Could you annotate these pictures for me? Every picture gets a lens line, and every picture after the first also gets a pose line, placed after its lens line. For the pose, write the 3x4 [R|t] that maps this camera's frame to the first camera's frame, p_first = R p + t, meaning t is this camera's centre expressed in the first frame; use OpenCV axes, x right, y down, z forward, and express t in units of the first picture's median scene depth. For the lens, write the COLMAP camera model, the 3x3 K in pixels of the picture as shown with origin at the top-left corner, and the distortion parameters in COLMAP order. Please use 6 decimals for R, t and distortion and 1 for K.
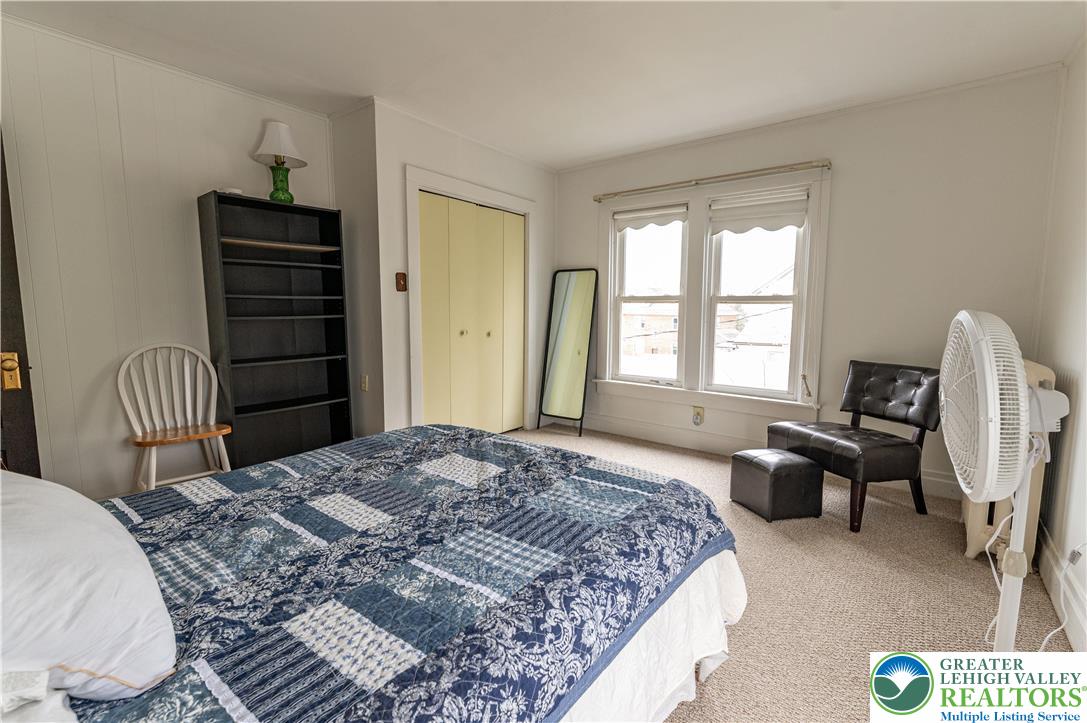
lens RADIAL K [[471.7, 0, 543.1], [0, 471.7, 364.5], [0, 0, 1]] dist [0.003866, -0.002487]
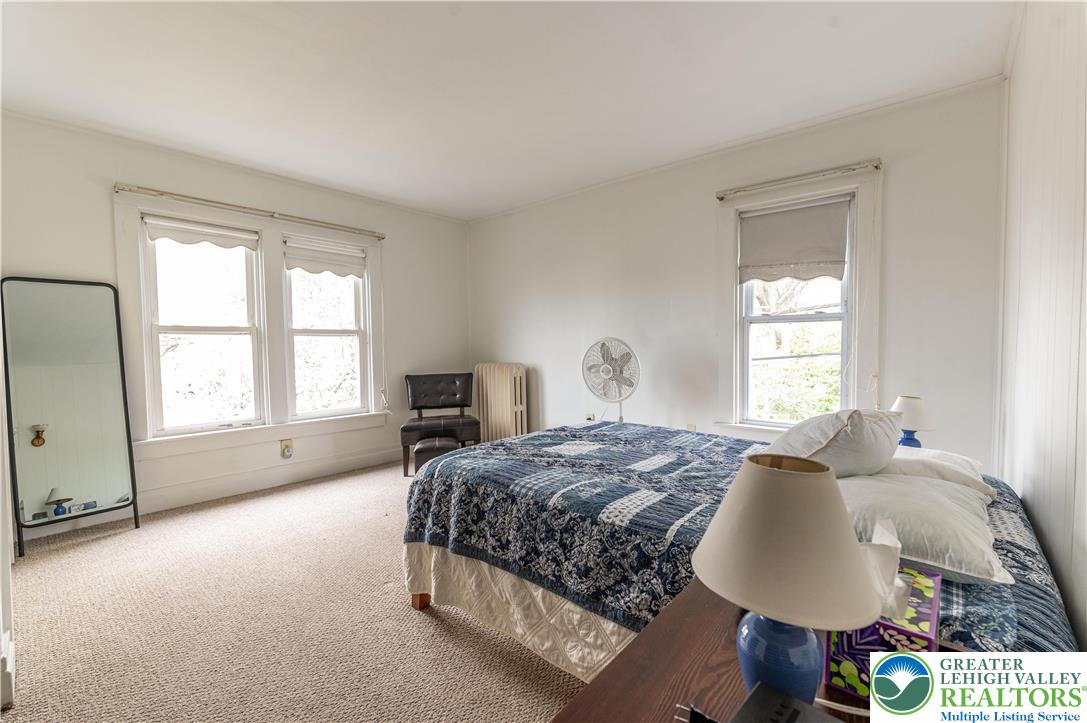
lens RADIAL K [[471.7, 0, 542.6], [0, 471.7, 364.4], [0, 0, 1]] dist [0.003866, -0.002487]
pose [[0.063035, -0.049772, 0.996769, -0.648674], [0.129843, 0.990676, 0.041256, -0.039123], [-0.989529, 0.126823, 0.068910, 0.403273]]
